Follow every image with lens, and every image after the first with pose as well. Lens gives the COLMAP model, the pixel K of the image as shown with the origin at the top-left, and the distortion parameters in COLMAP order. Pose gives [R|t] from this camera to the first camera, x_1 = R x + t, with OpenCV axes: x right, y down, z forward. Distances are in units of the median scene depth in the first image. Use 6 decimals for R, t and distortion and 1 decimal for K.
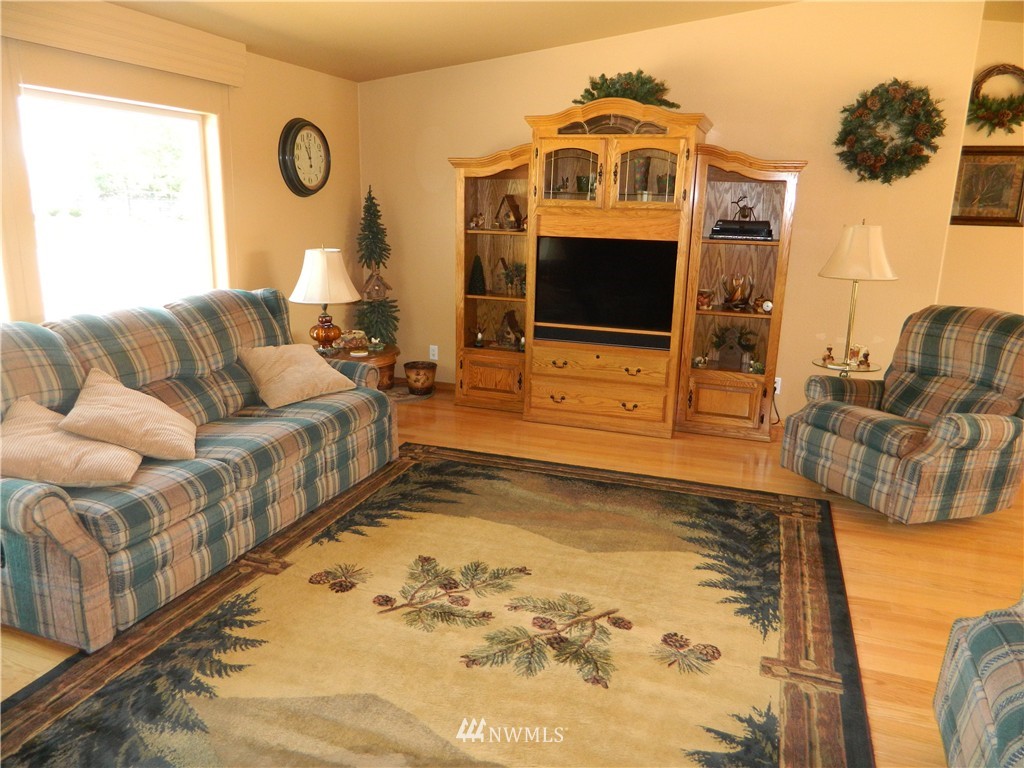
lens RADIAL K [[750.9, 0, 508.1], [0, 750.9, 376.2], [0, 0, 1]] dist [0.005878, -0.009729]
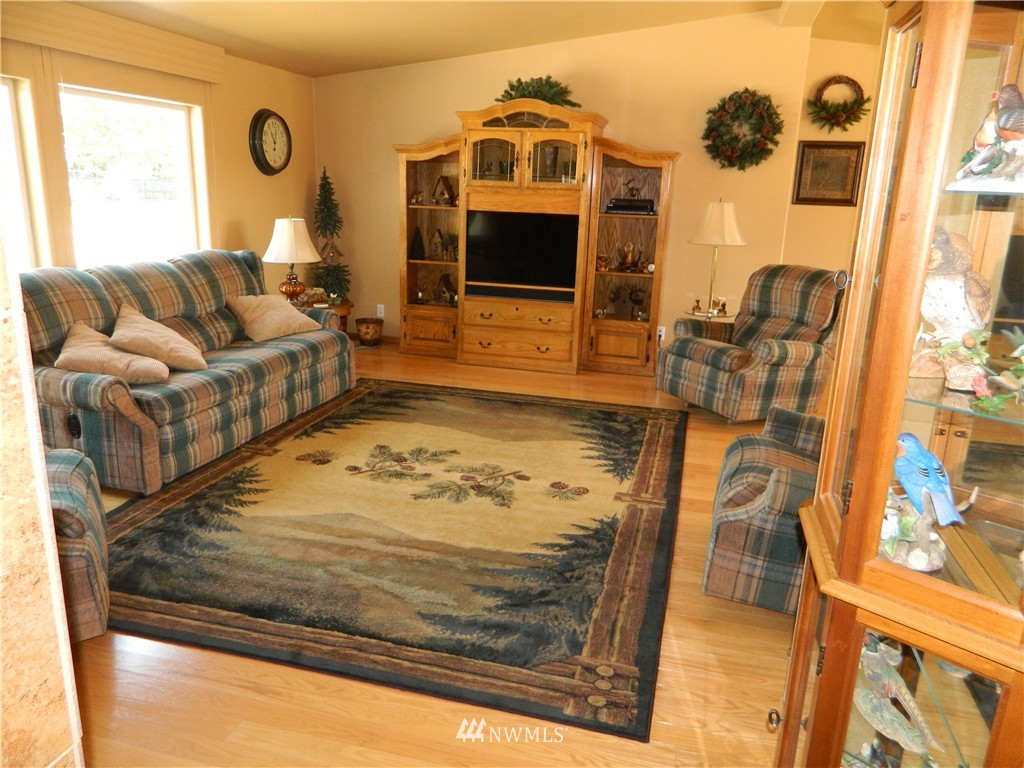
lens RADIAL K [[750.9, 0, 509.0], [0, 750.9, 374.5], [0, 0, 1]] dist [0.005878, -0.009729]
pose [[0.996703, -0.009072, 0.080623, 0.008219], [0.007600, 0.999799, 0.018537, 0.076838], [-0.080775, -0.017864, 0.996572, -0.298185]]
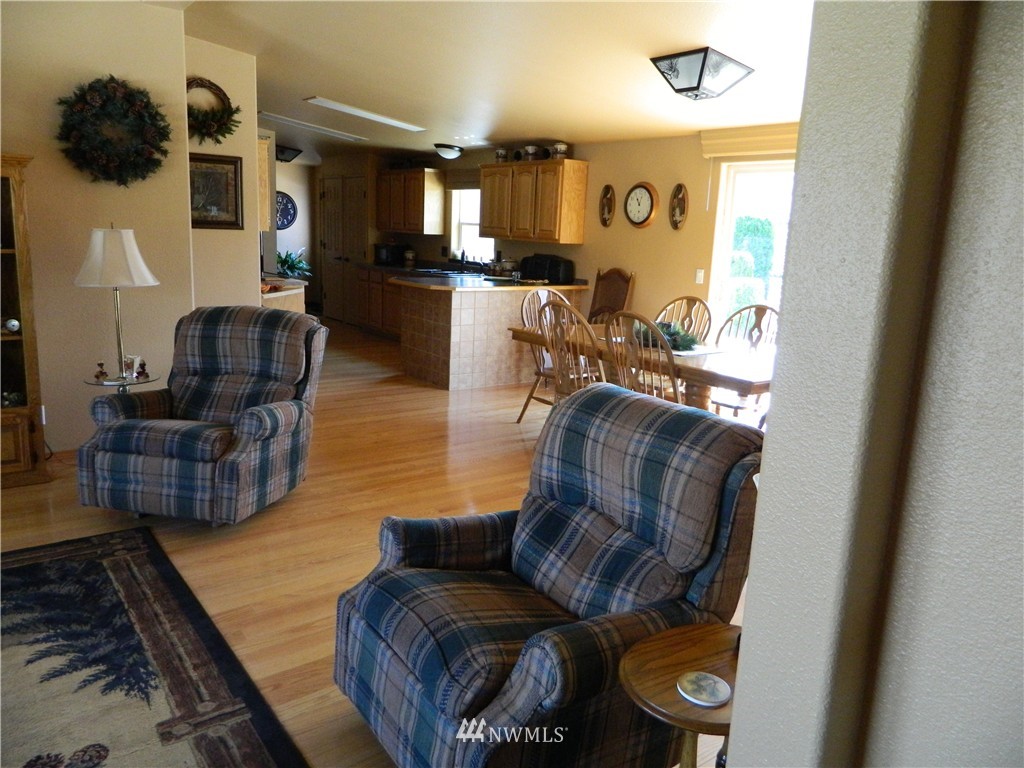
lens RADIAL K [[750.9, 0, 515.7], [0, 750.9, 377.5], [0, 0, 1]] dist [0.005878, -0.009729]
pose [[0.551688, -0.163458, 0.817876, -0.053715], [0.163714, 0.982754, 0.085980, -0.020620], [-0.817825, 0.086464, 0.568934, 0.084538]]
